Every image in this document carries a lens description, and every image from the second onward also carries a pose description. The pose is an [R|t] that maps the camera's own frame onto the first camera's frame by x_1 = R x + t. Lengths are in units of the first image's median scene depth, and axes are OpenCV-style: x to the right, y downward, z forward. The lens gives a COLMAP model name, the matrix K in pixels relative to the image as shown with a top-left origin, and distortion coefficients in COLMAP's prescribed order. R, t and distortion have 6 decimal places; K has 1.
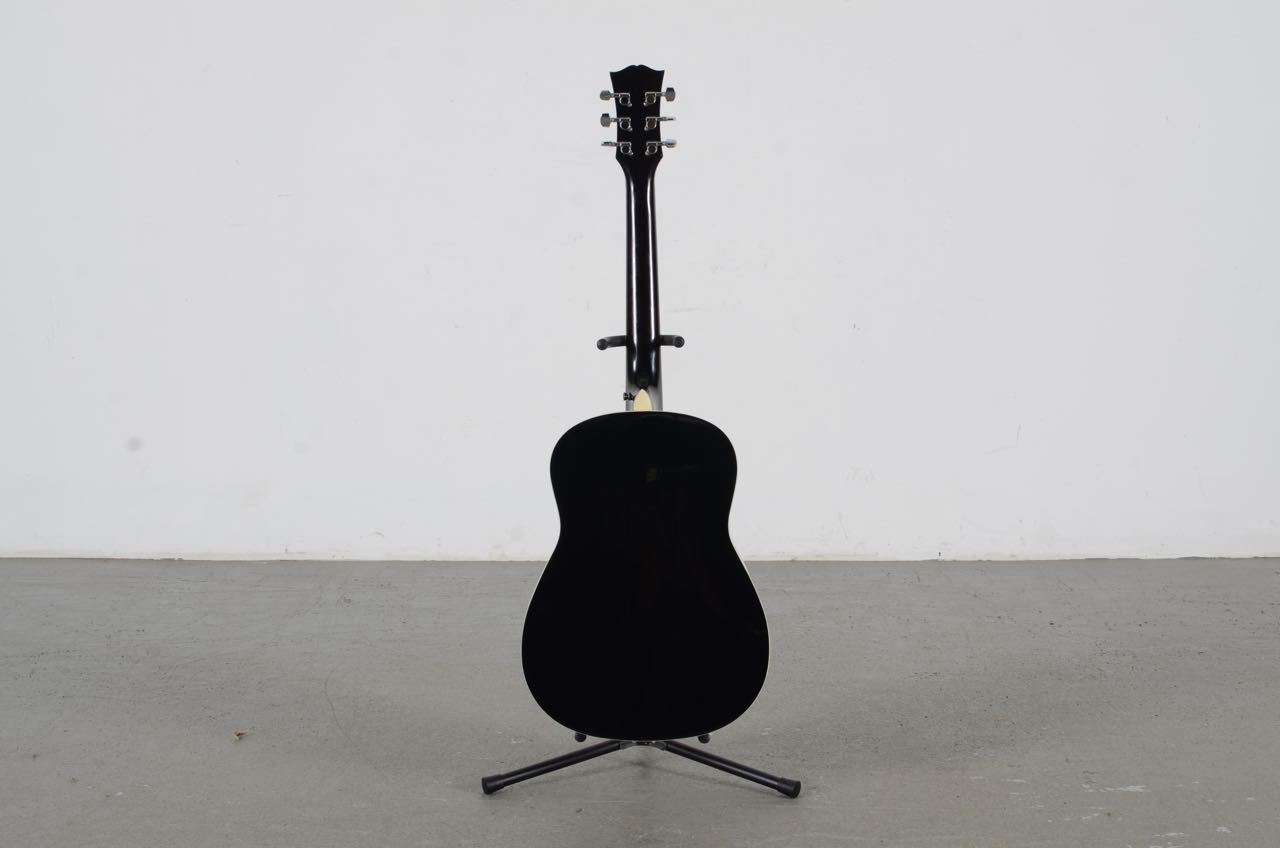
lens RADIAL K [[1933.8, 0, 640.0], [0, 1933.8, 424.0], [0, 0, 1]] dist [-0.212604, 0.100611]
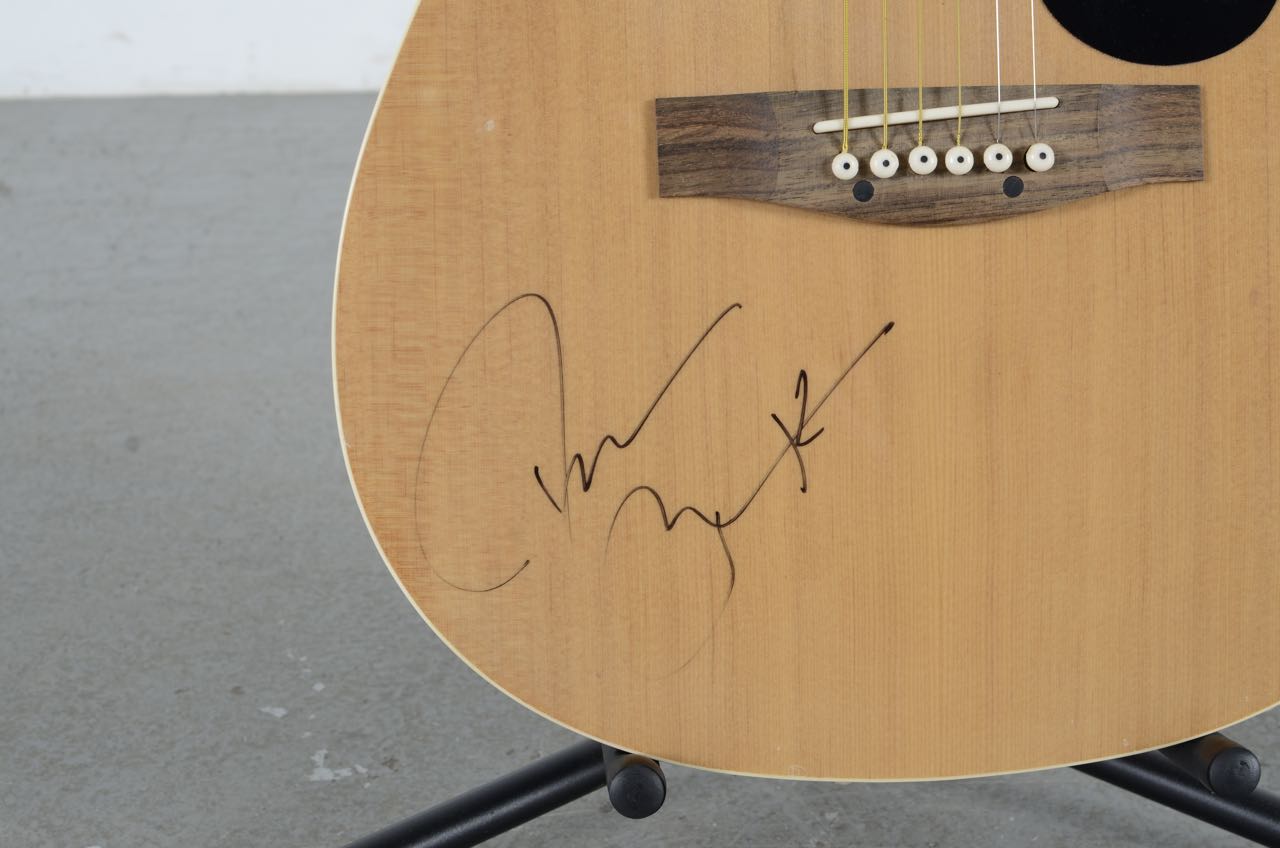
lens RADIAL K [[1955.4, 0, 640.0], [0, 1955.4, 424.0], [0, 0, 1]] dist [-0.197624, 0.127726]
pose [[0.999910, -0.007725, 0.010924, -0.021477], [0.005047, 0.973942, 0.226741, 0.051720], [-0.012391, -0.226666, 0.973894, 0.628557]]
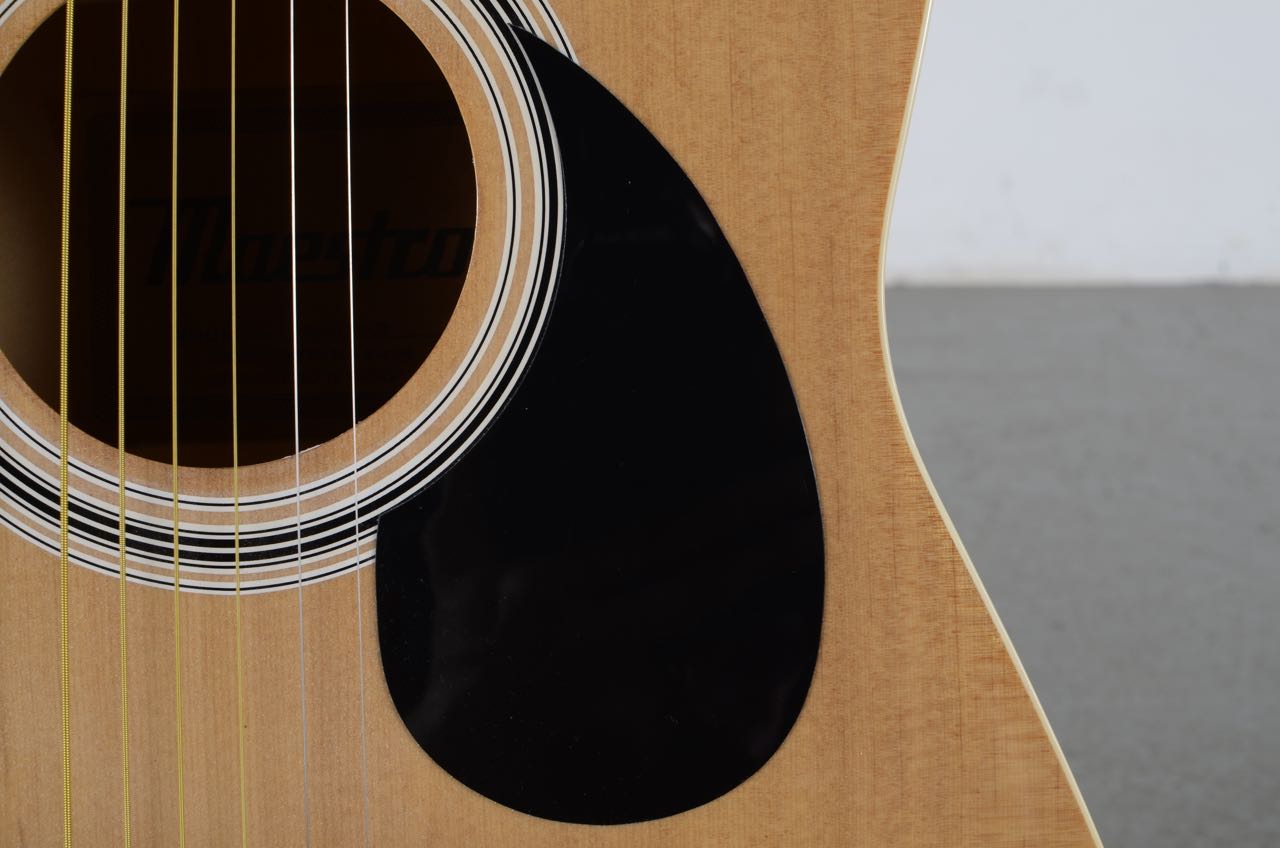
lens RADIAL K [[1933.8, 0, 640.0], [0, 1933.8, 424.0], [0, 0, 1]] dist [-0.212604, 0.100611]
pose [[0.998900, 0.008862, -0.046050, 0.027255], [-0.002078, 0.989381, 0.145329, 0.025693], [0.046849, -0.145074, 0.988311, 0.691116]]
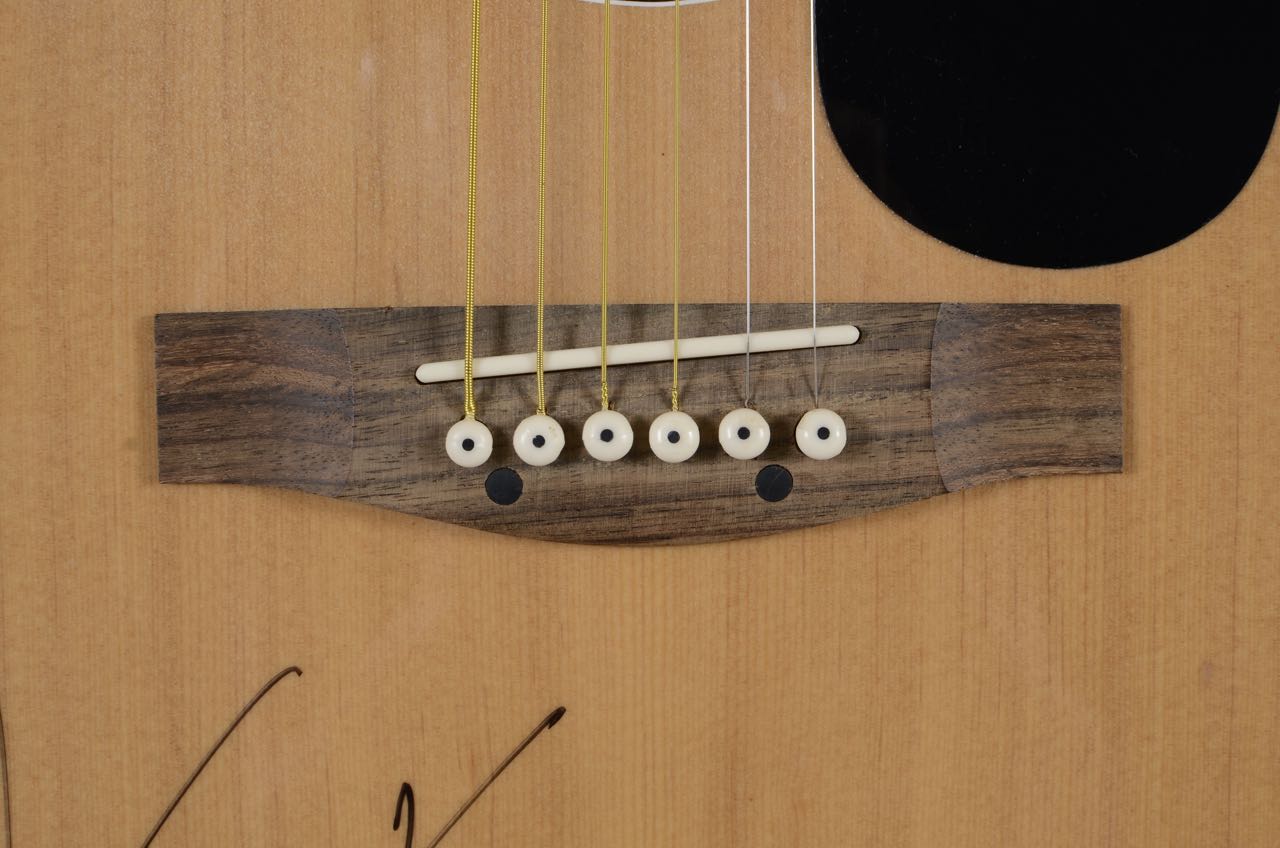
lens RADIAL K [[1933.8, 0, 640.0], [0, 1933.8, 424.0], [0, 0, 1]] dist [-0.212604, 0.100611]
pose [[0.999522, 0.021867, -0.021852, 0.004863], [-0.017263, 0.981188, 0.192281, 0.049373], [0.025646, -0.191812, 0.981097, 0.695431]]
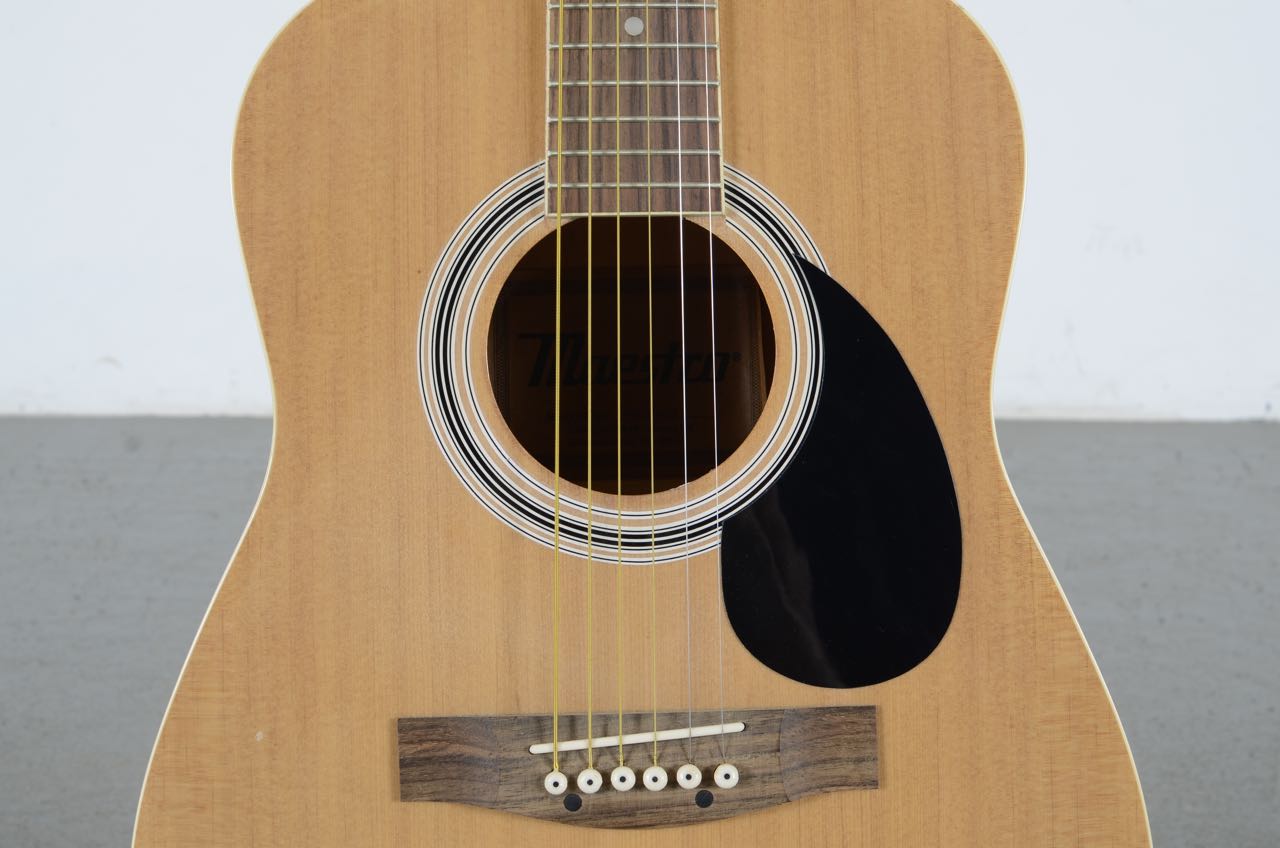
lens RADIAL K [[1955.4, 0, 640.0], [0, 1955.4, 424.0], [0, 0, 1]] dist [-0.197624, 0.127726]
pose [[0.999857, 0.005756, -0.015917, 0.005728], [-0.003698, 0.991968, 0.126433, 0.013137], [0.016517, -0.126356, 0.991847, 0.610389]]
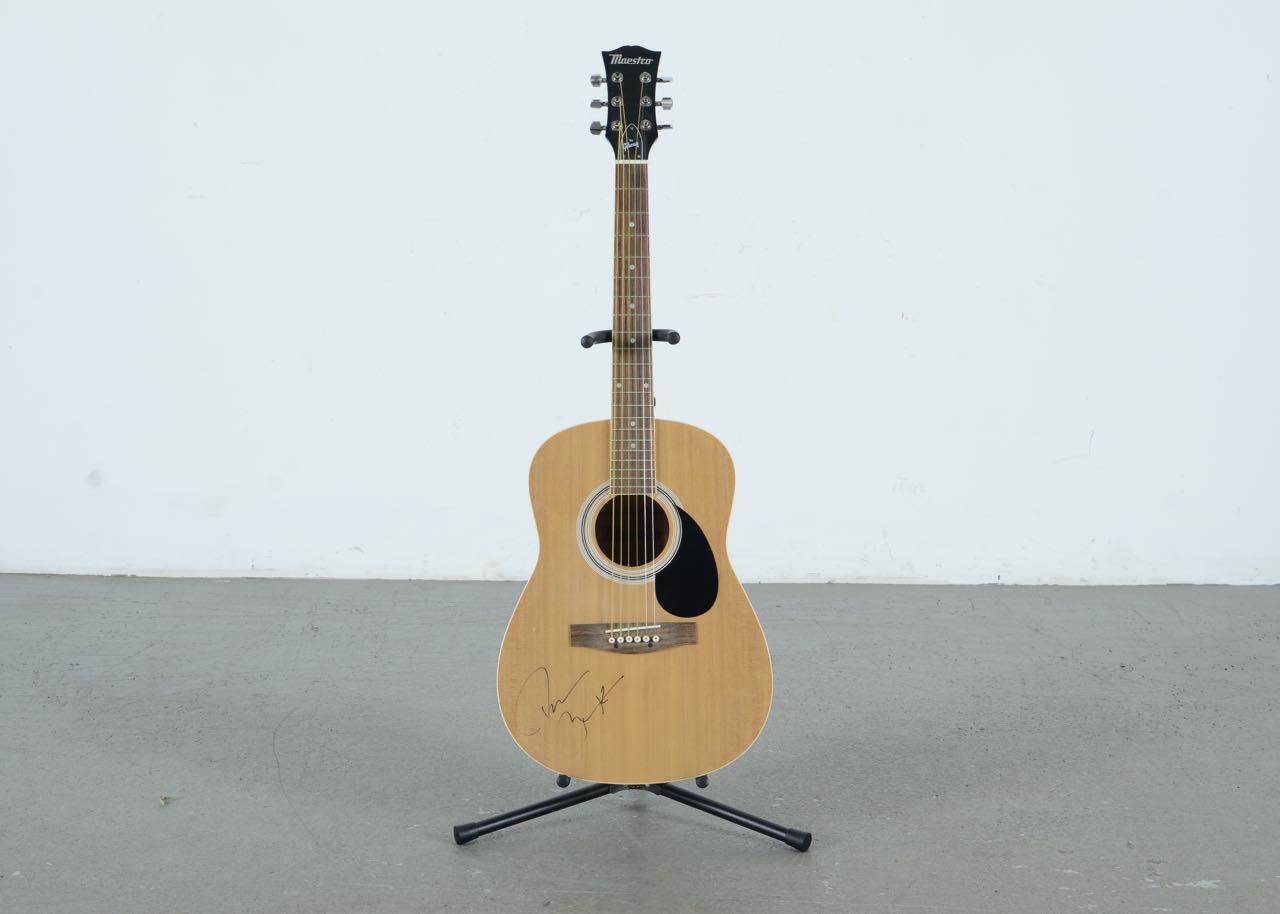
lens RADIAL K [[2086.9, 0, 640.0], [0, 2086.9, 457.0], [0, 0, 1]] dist [-0.198126, 0.069460]
pose [[0.999427, 0.007751, -0.032950, 0.028327], [-0.006661, 0.999431, 0.033060, -0.019965], [0.033188, -0.032822, 0.998910, 0.068104]]
